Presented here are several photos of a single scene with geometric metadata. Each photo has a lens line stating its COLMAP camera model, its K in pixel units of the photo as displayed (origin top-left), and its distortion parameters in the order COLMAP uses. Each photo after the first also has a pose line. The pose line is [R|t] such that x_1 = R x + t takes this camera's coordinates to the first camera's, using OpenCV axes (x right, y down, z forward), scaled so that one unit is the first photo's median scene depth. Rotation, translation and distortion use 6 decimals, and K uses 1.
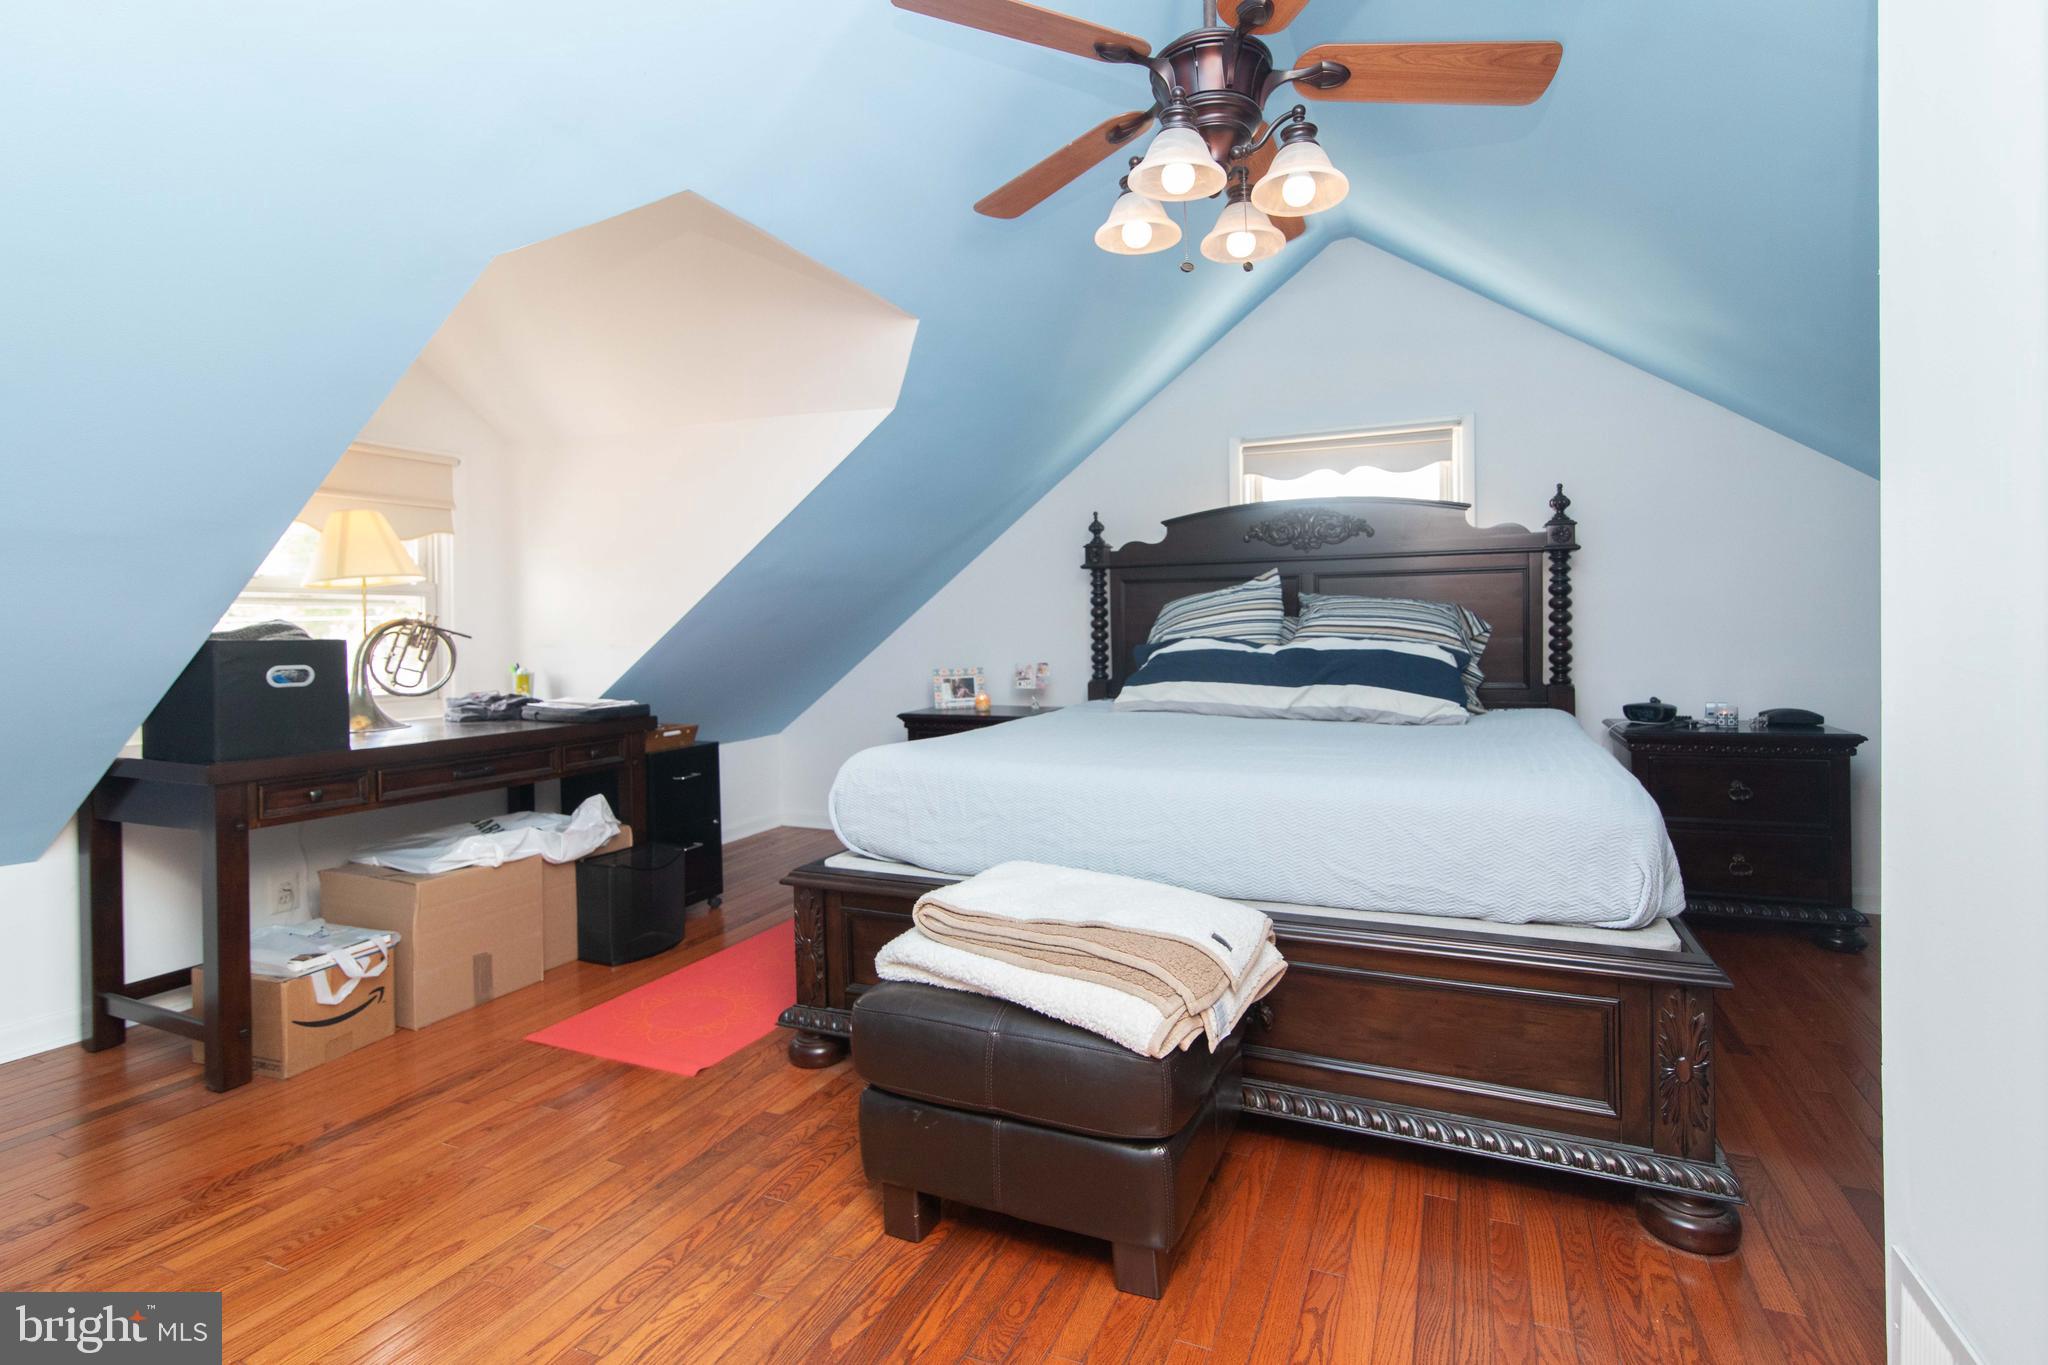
lens RADIAL K [[943.2, 0, 1051.4], [0, 943.2, 653.8], [0, 0, 1]] dist [0.010685, 0.000340]
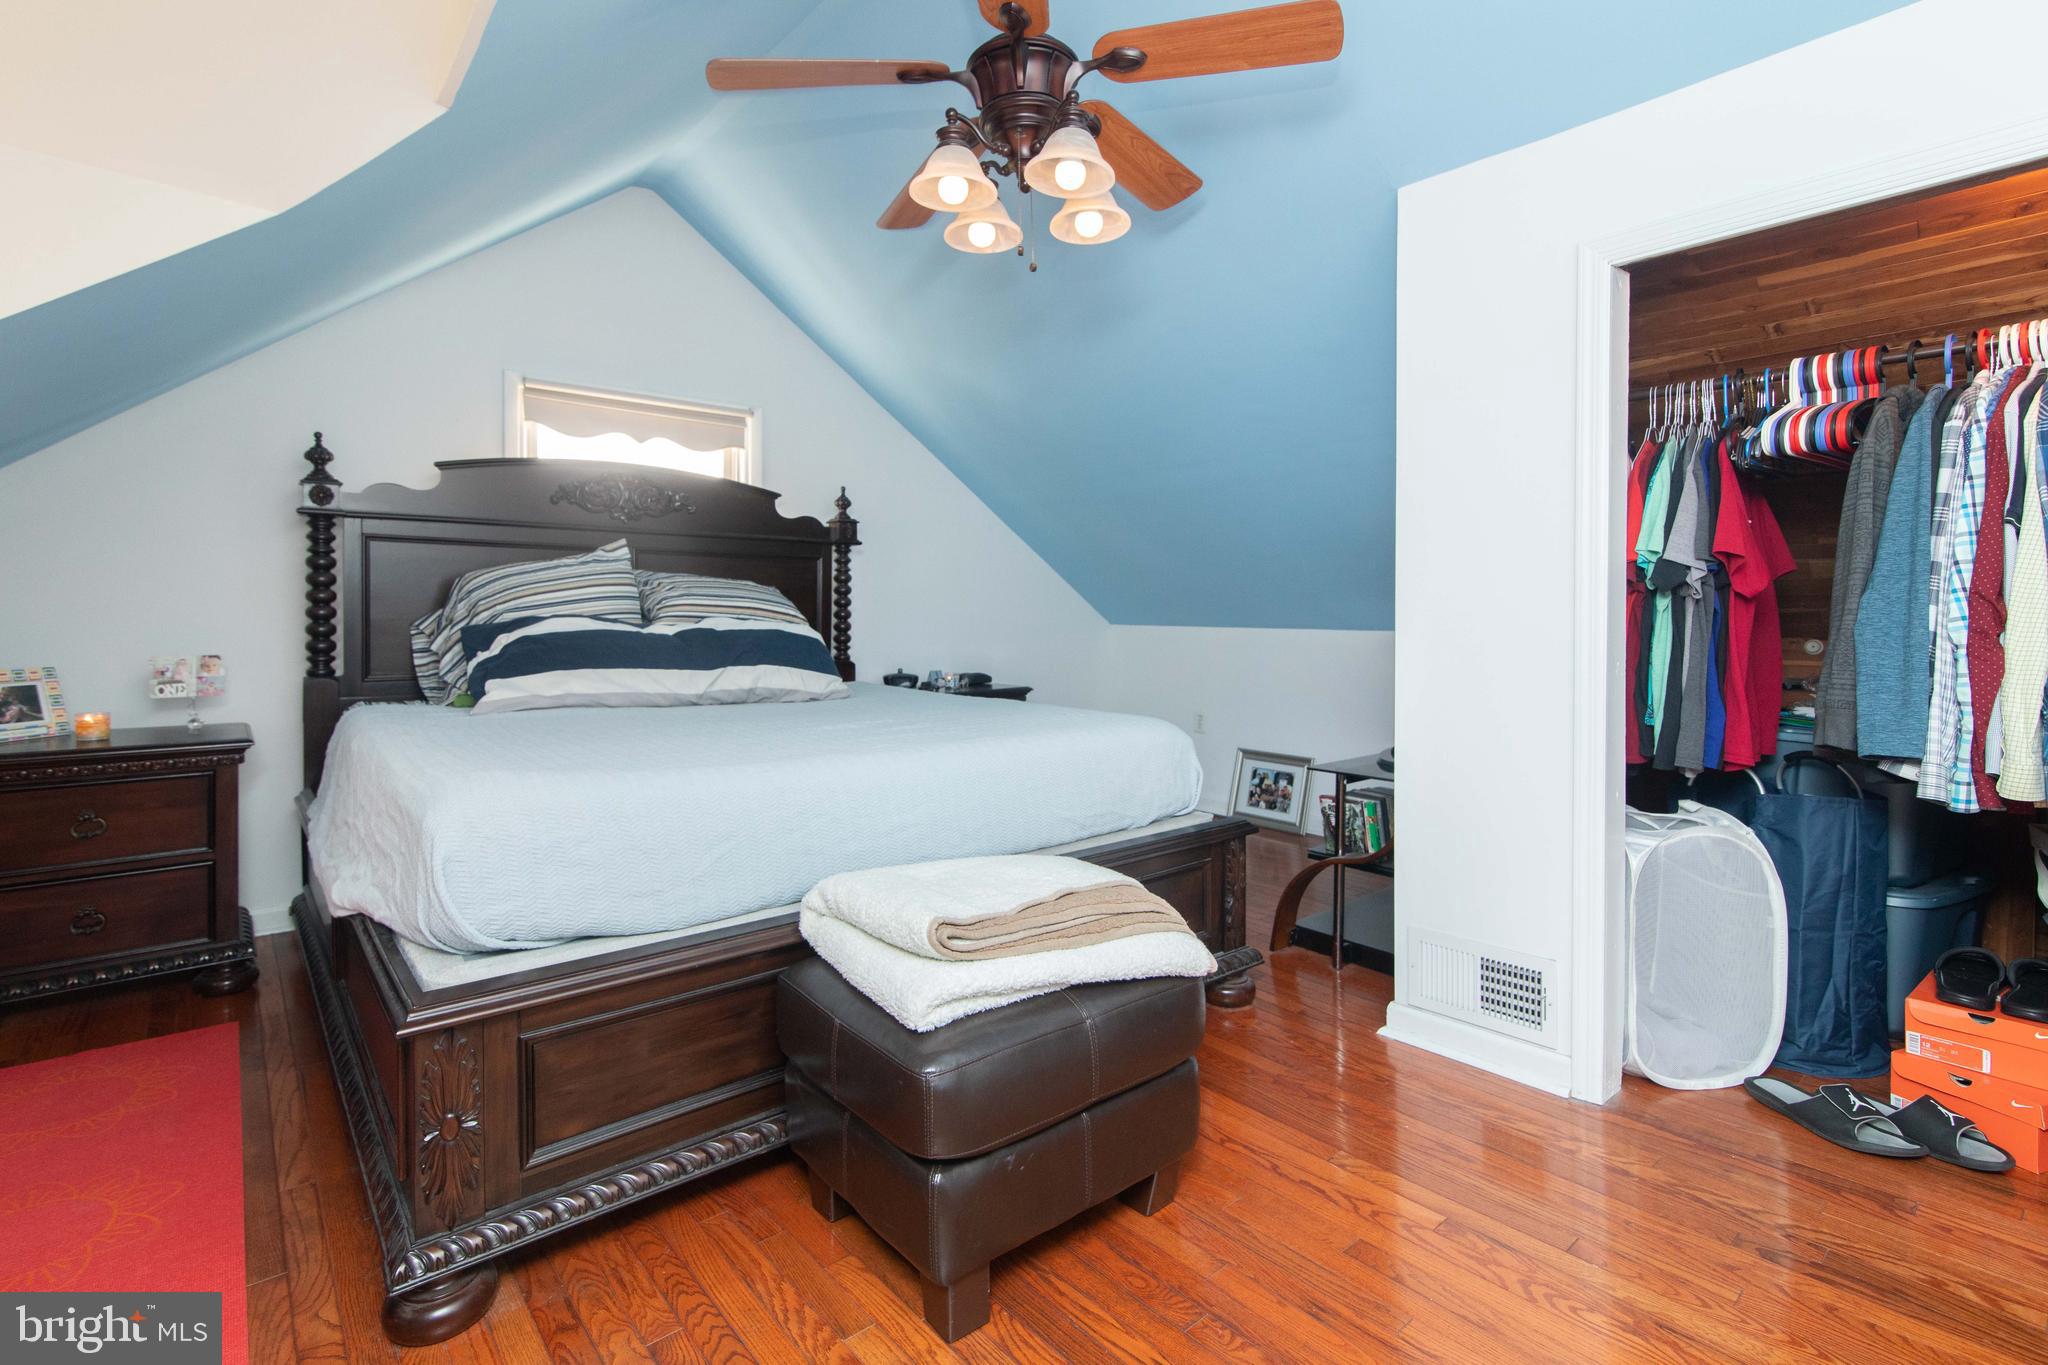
lens RADIAL K [[974.9, 0, 1023.8], [0, 974.9, 632.2], [0, 0, 1]] dist [-0.002300, -0.000515]
pose [[0.448385, -0.001576, 0.893839, -0.418823], [0.015342, 0.999865, -0.005934, 0.008032], [-0.893709, 0.016374, 0.448348, 0.269012]]
